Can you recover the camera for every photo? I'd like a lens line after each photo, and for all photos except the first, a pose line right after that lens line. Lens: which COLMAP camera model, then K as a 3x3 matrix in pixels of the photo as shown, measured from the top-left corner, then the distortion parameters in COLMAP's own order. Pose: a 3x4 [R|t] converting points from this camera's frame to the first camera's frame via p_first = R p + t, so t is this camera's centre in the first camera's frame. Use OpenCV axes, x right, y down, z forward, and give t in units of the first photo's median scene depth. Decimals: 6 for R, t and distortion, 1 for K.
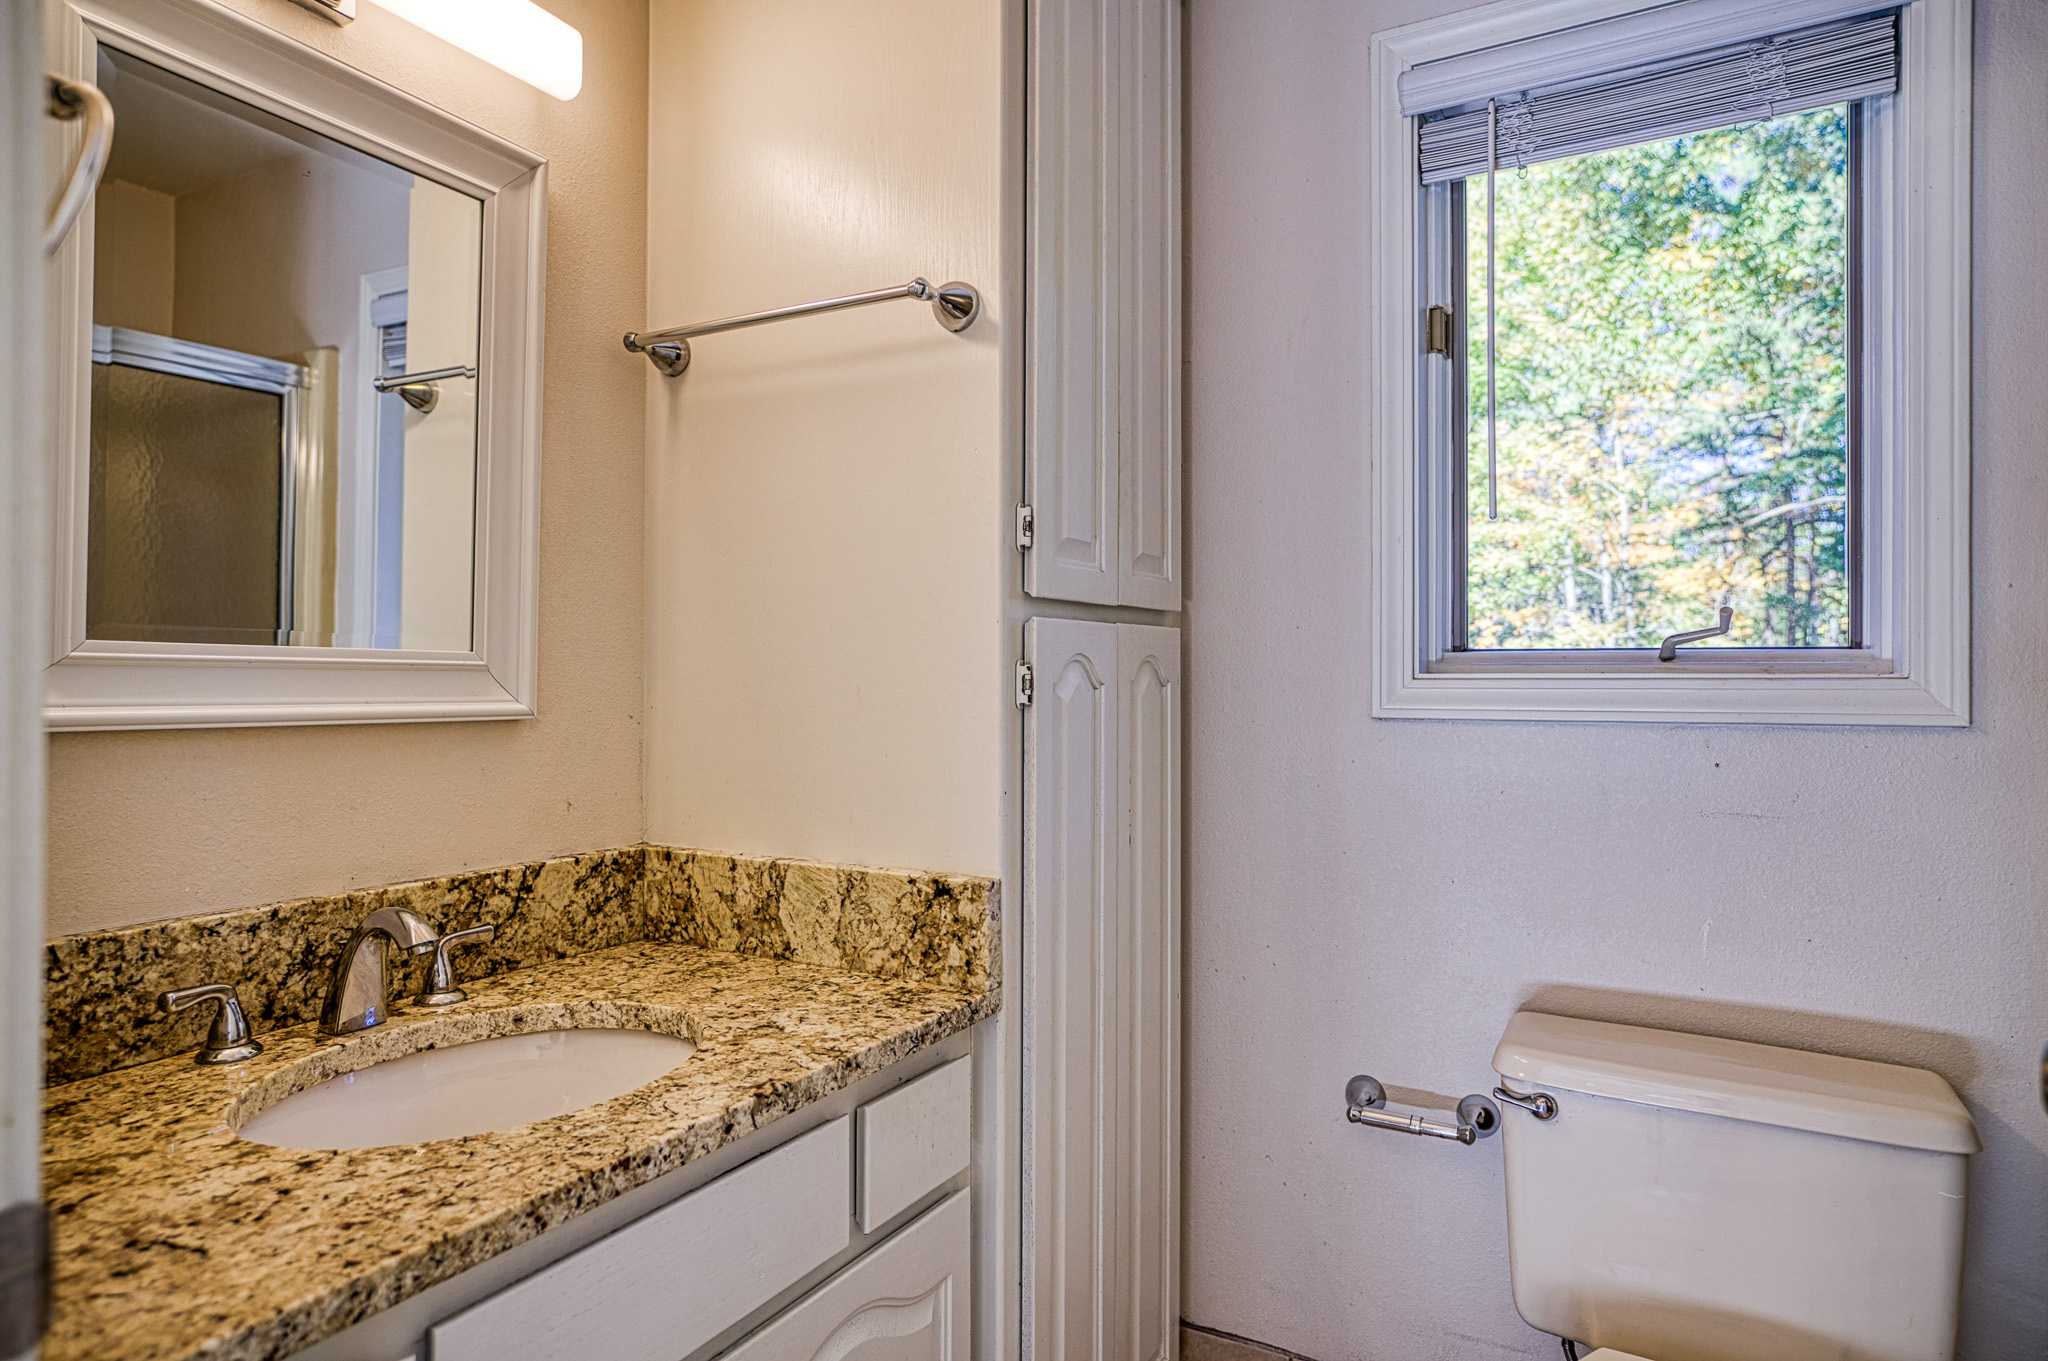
lens RADIAL K [[1195.9, 0, 1033.2], [0, 1195.9, 663.0], [0, 0, 1]] dist [-0.041099, 0.032551]
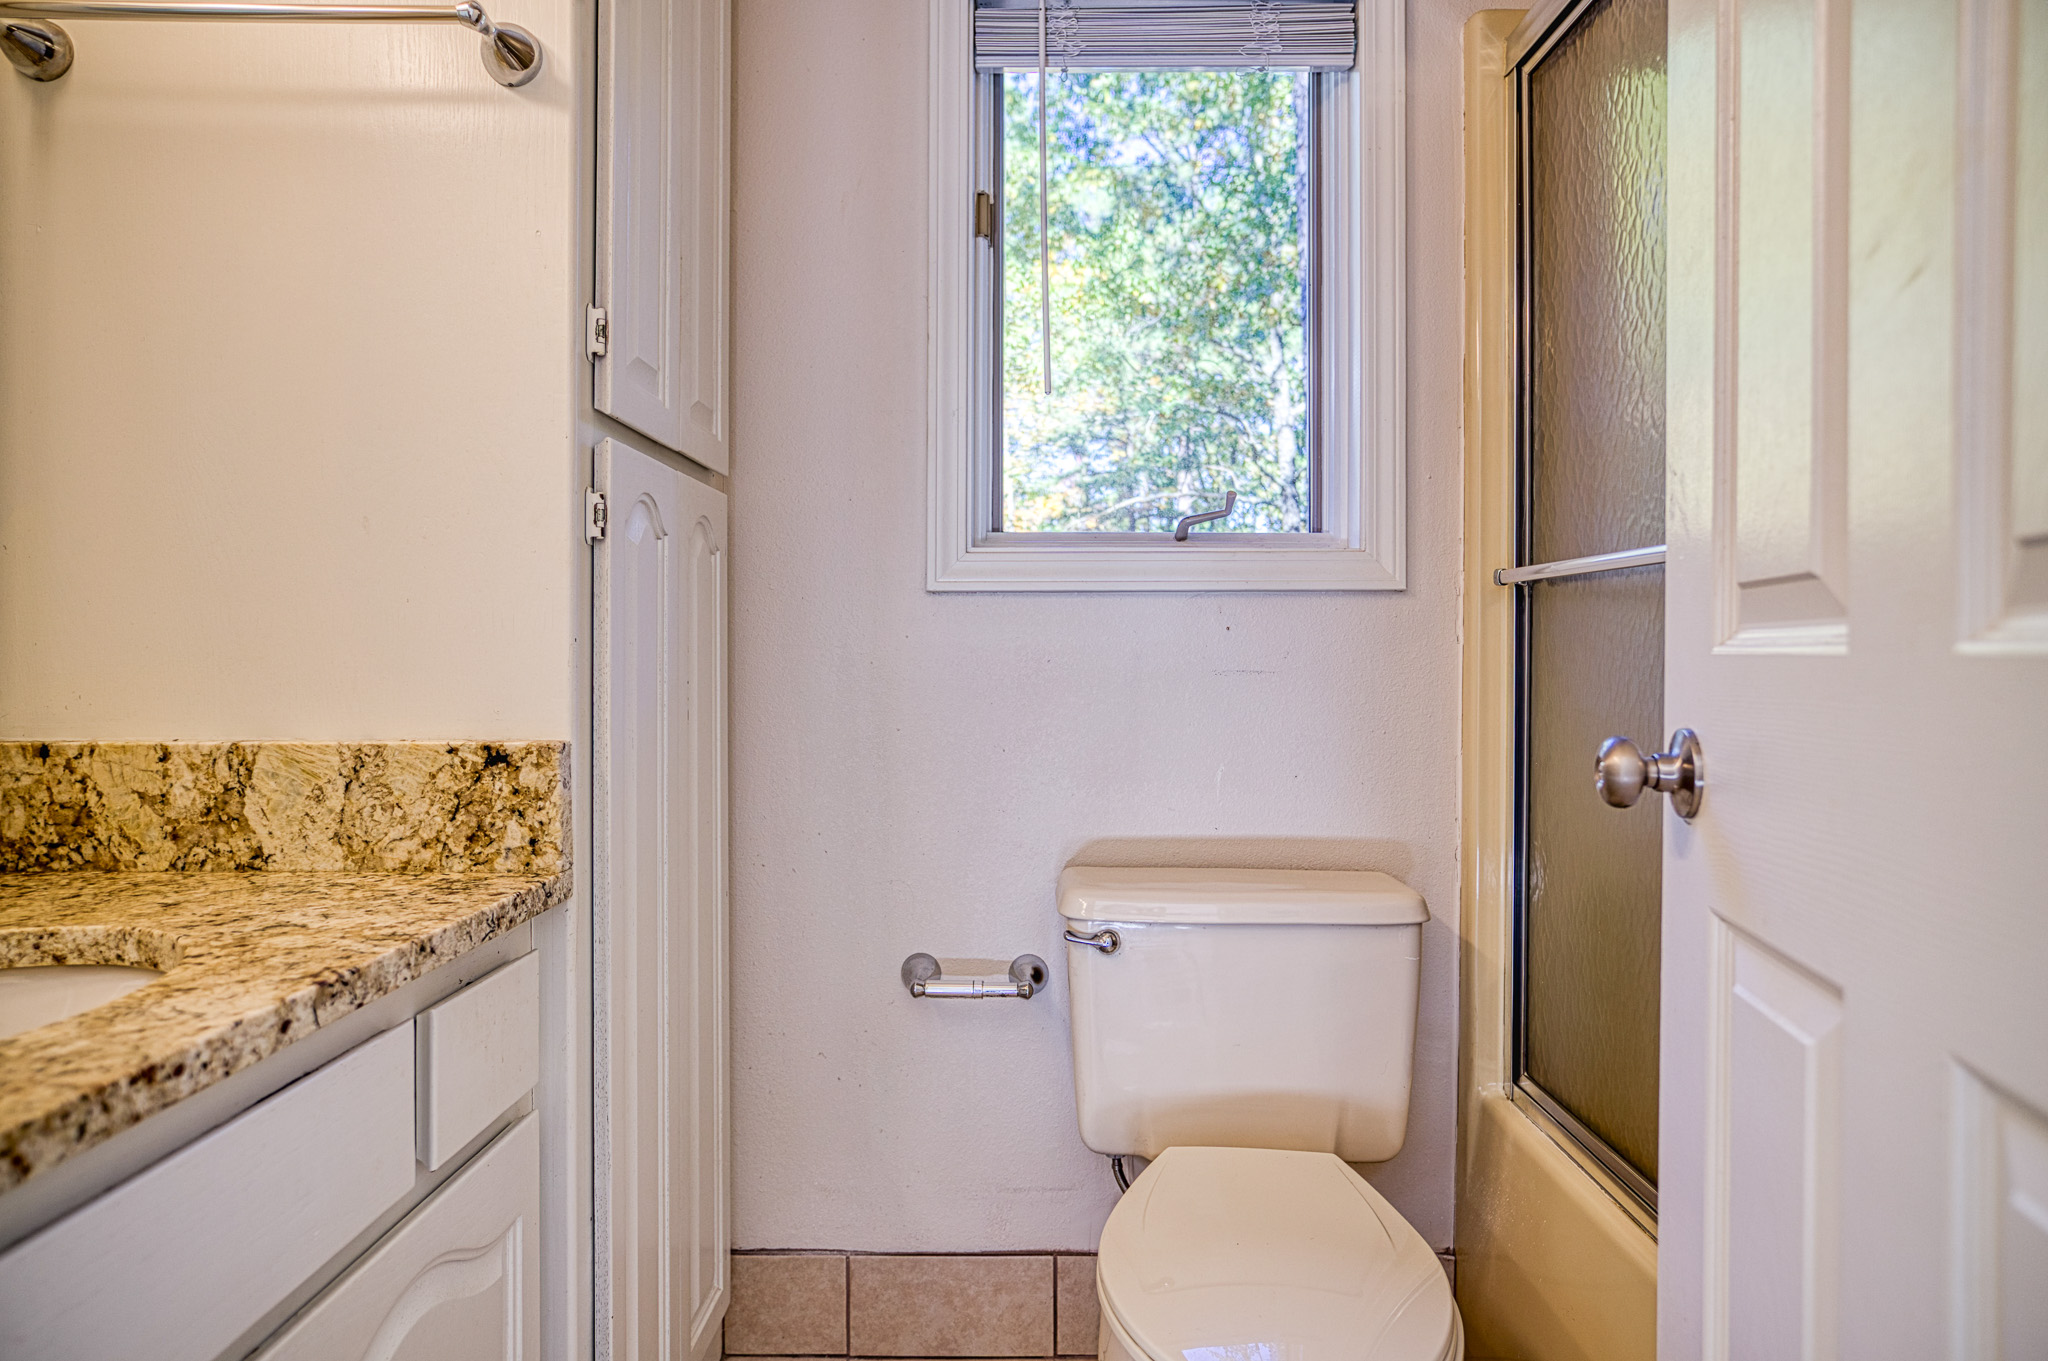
lens RADIAL K [[1195.9, 0, 1033.2], [0, 1195.9, 663.0], [0, 0, 1]] dist [-0.041099, 0.032551]
pose [[0.872375, -0.004863, 0.488812, -0.150216], [0.001744, 0.999975, 0.006836, 0.117773], [-0.488833, -0.005111, 0.872362, 0.100881]]
